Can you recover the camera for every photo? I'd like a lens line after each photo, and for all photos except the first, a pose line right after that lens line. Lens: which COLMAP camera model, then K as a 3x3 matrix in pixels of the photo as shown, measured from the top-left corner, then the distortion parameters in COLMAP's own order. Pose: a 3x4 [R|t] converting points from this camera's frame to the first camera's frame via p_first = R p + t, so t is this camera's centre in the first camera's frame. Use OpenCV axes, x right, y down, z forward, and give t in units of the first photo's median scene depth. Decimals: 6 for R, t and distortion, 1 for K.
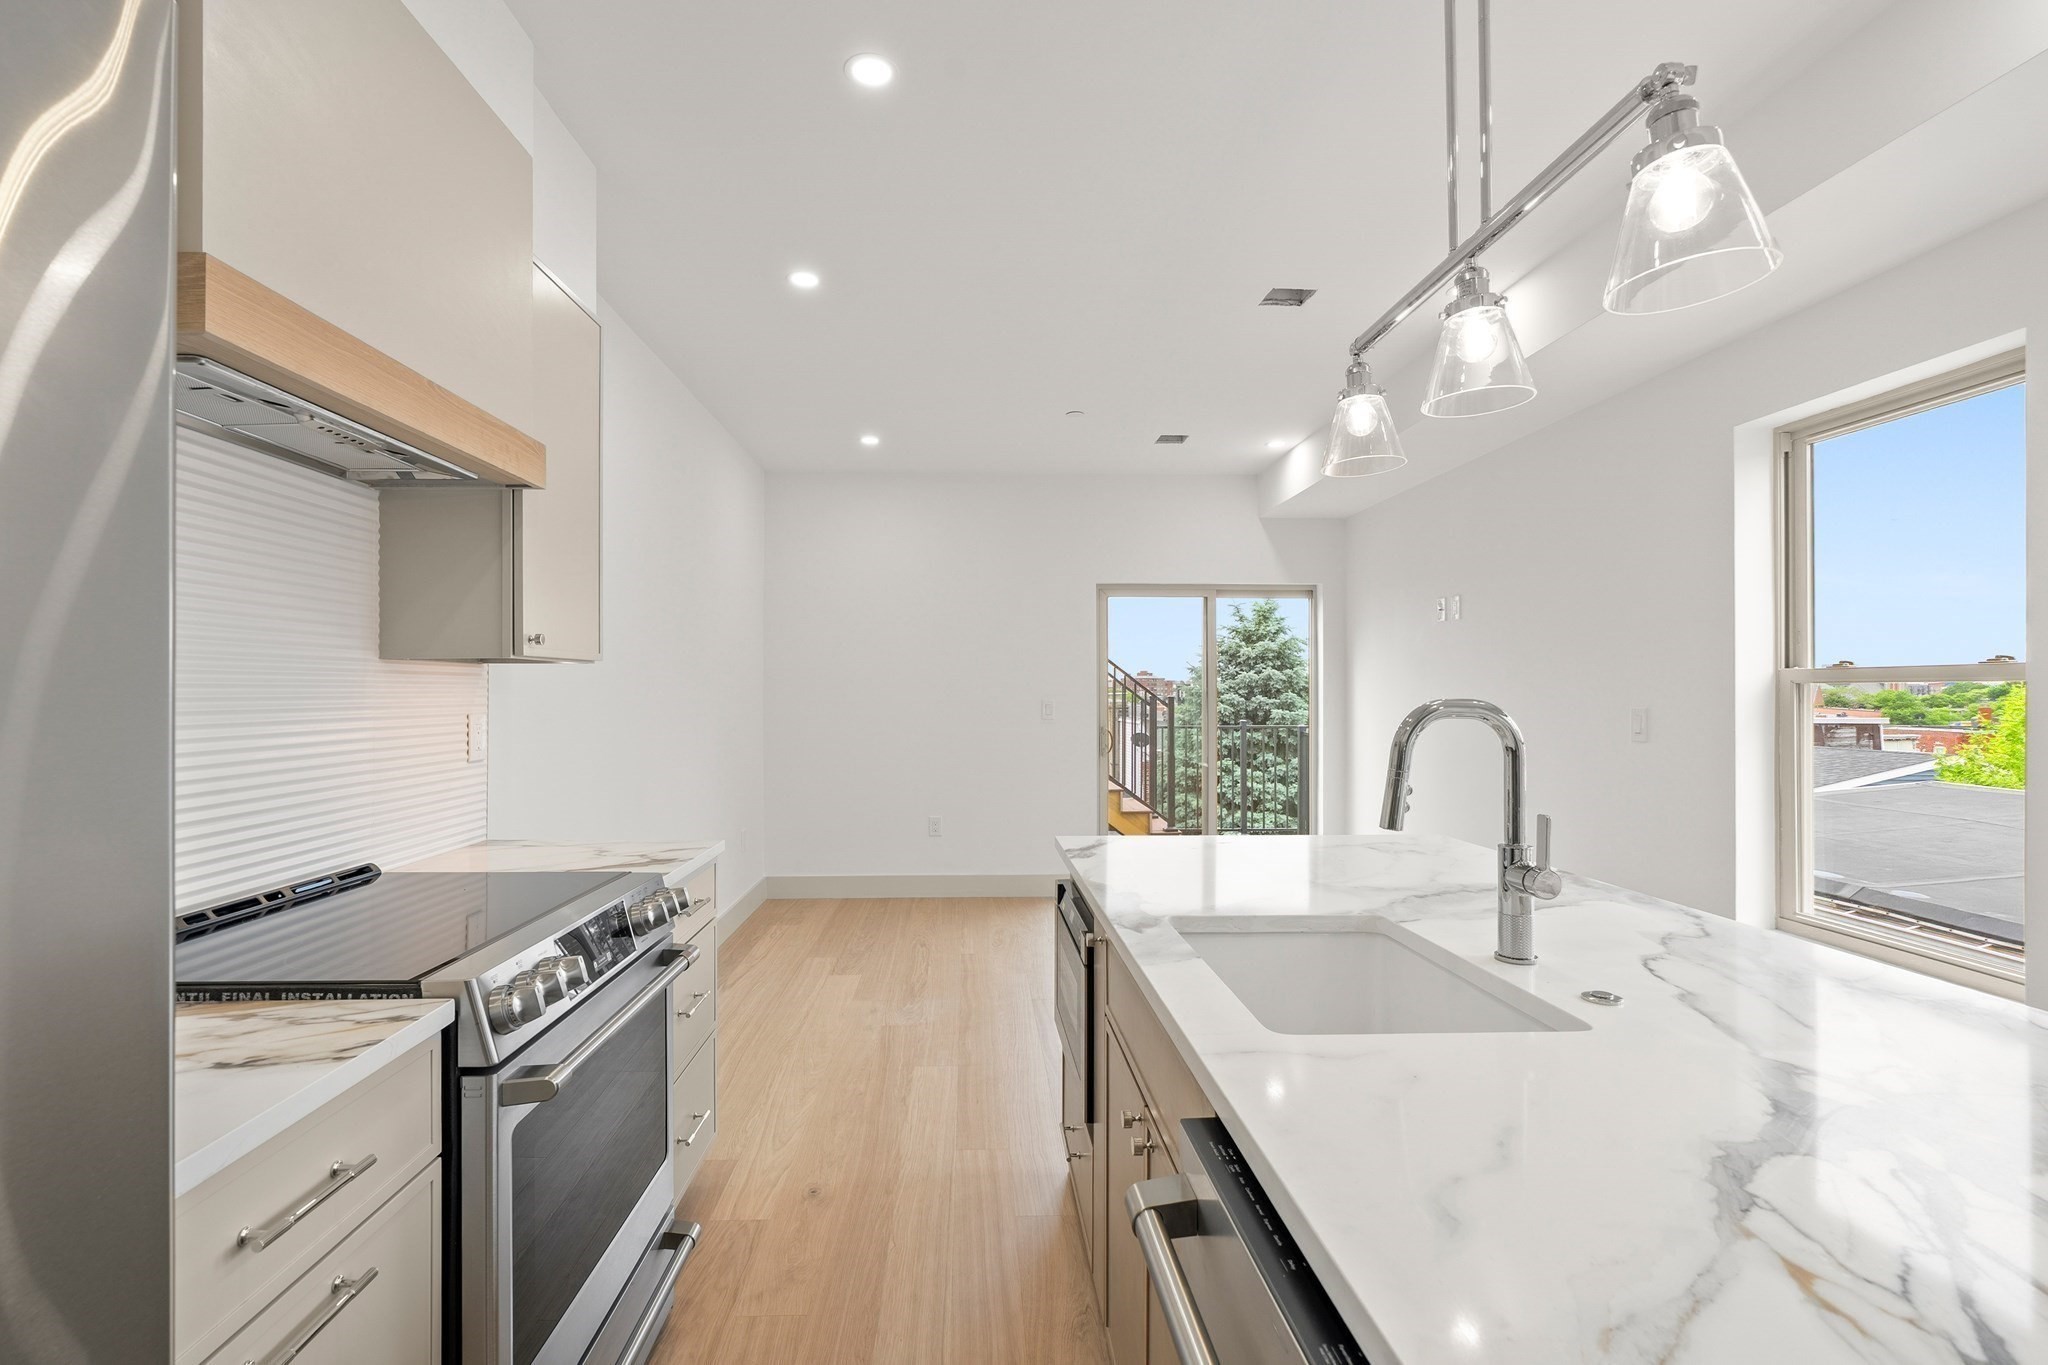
lens RADIAL K [[947.5, 0, 985.0], [0, 947.5, 690.8], [0, 0, 1]] dist [-0.007138, 0.000998]
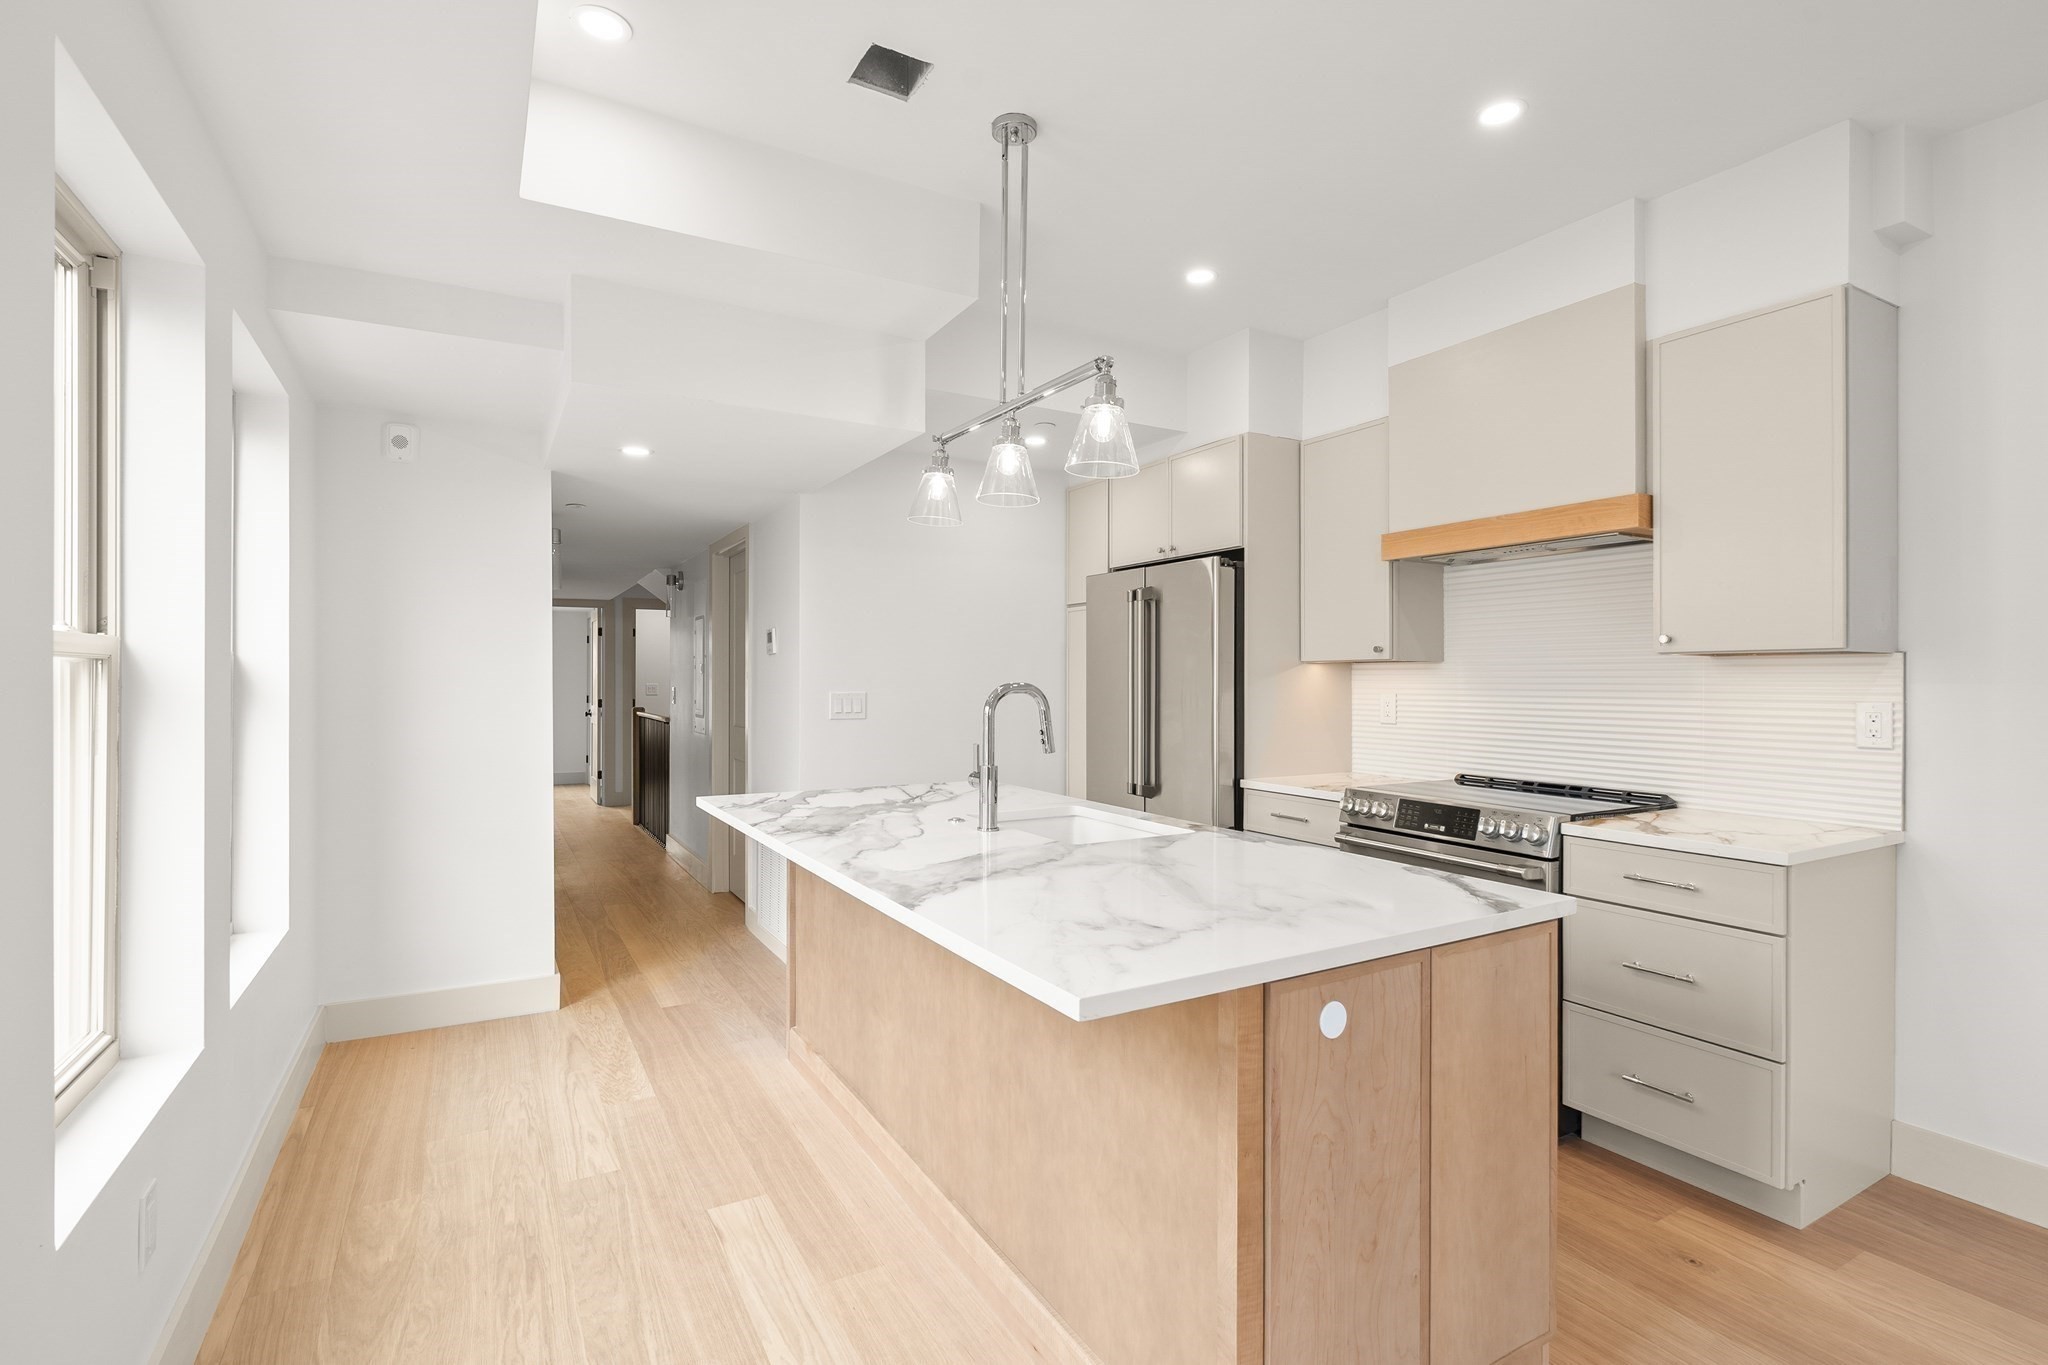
lens RADIAL K [[945.8, 0, 1020.1], [0, 945.8, 674.5], [0, 0, 1]] dist [-0.000159, -0.000038]
pose [[-0.883877, -0.005819, -0.467683, 0.805978], [-0.003508, 0.999977, -0.005813, 0.003490], [0.467706, -0.003498, -0.883877, 1.560166]]
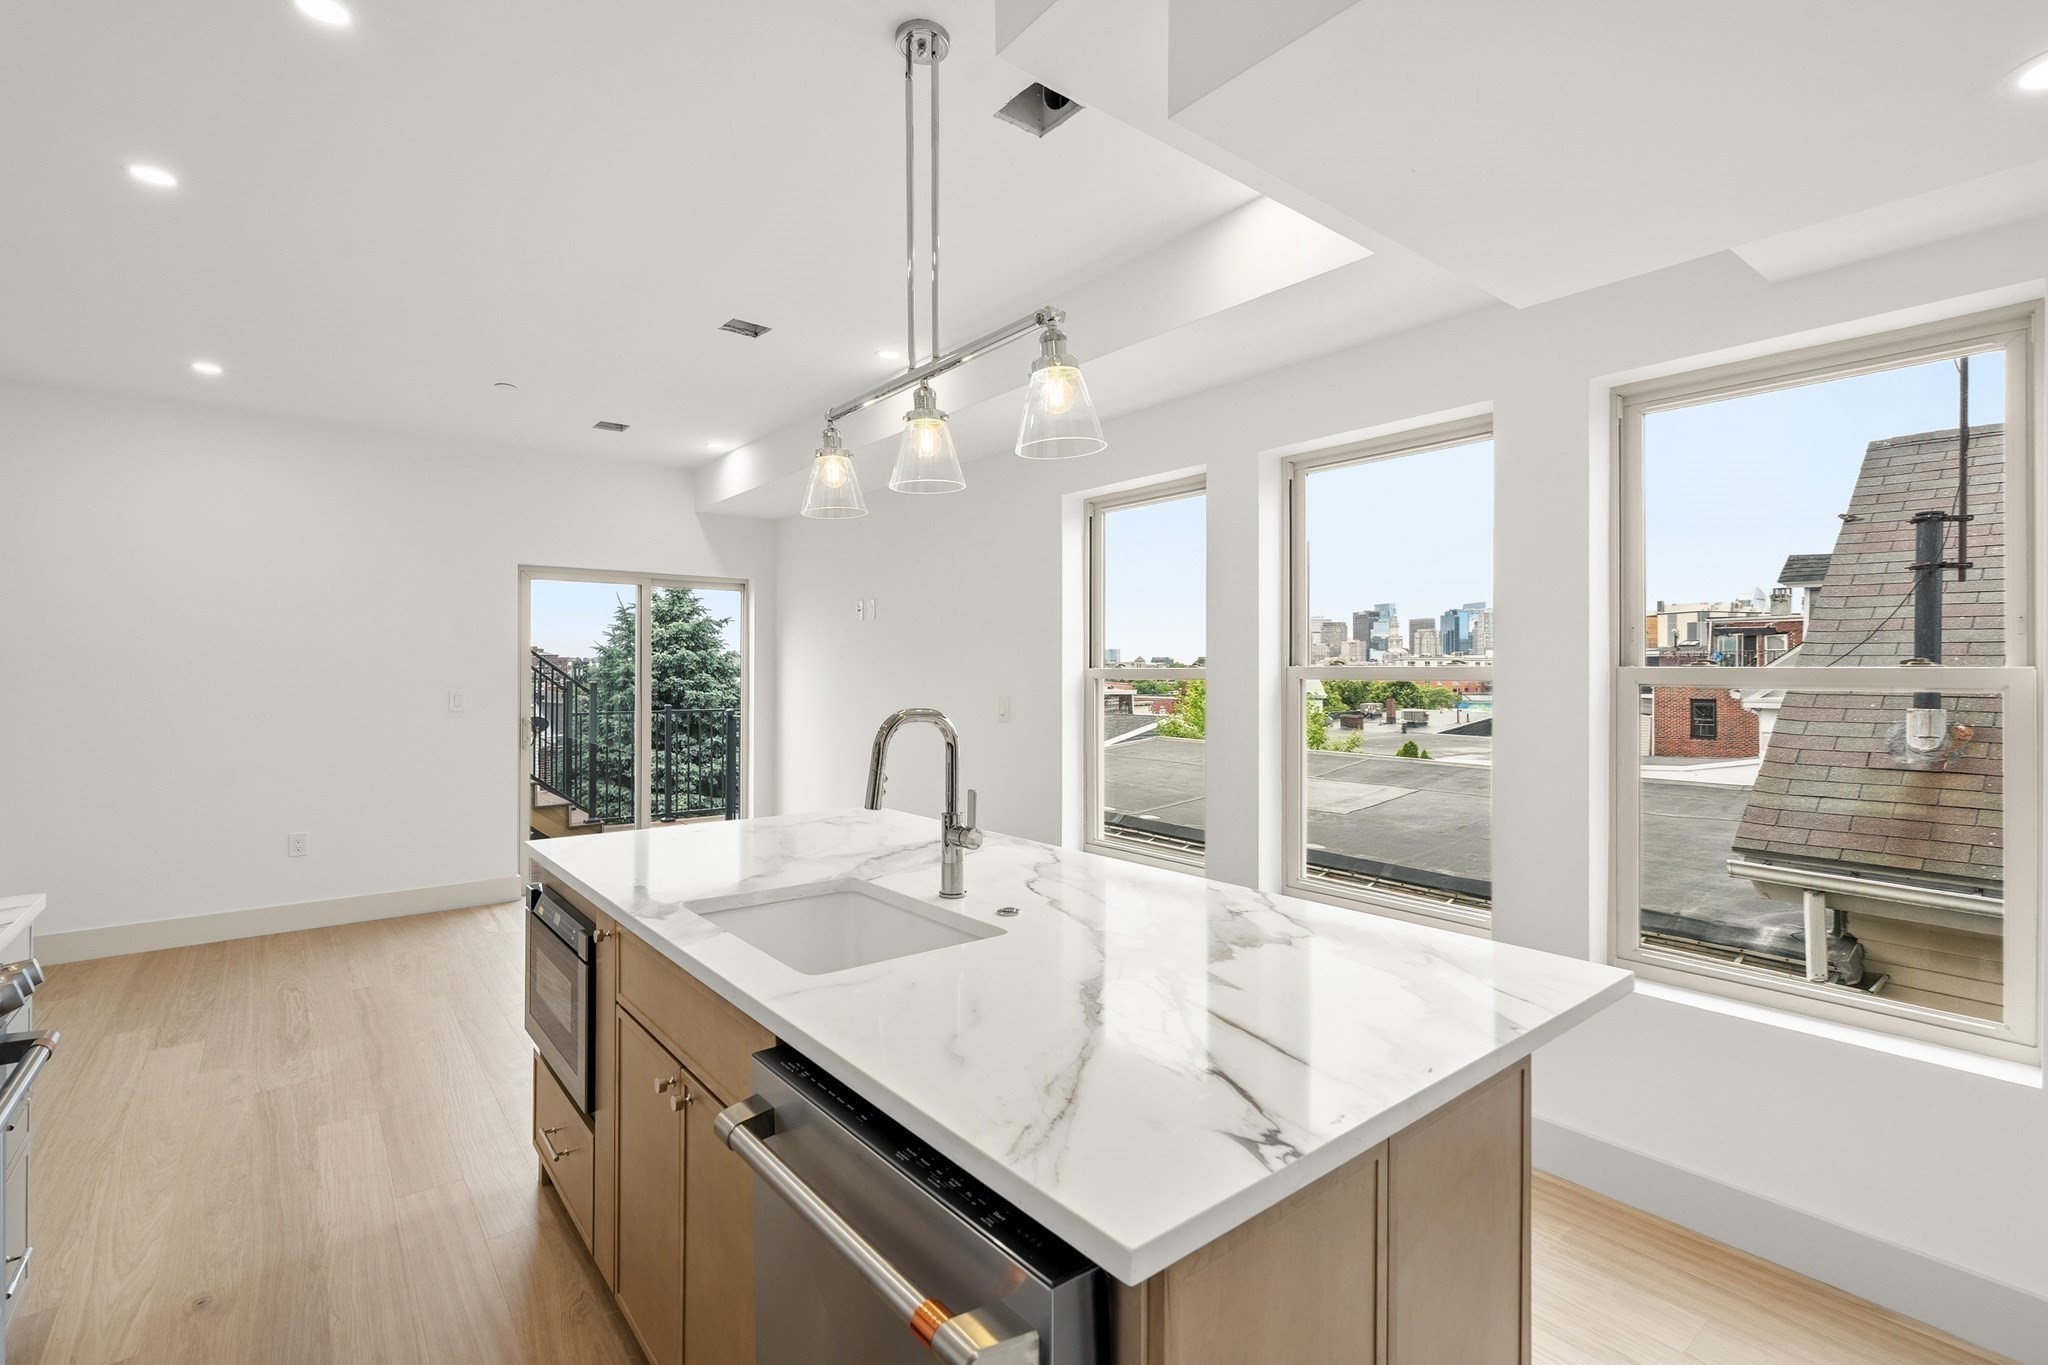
lens RADIAL K [[947.5, 0, 1030.8], [0, 947.5, 673.9], [0, 0, 1]] dist [-0.007138, 0.000998]
pose [[0.793382, -0.002483, 0.608719, -0.115575], [-0.001491, 0.999981, 0.006022, -0.029064], [-0.608722, -0.005685, 0.793363, -0.102018]]
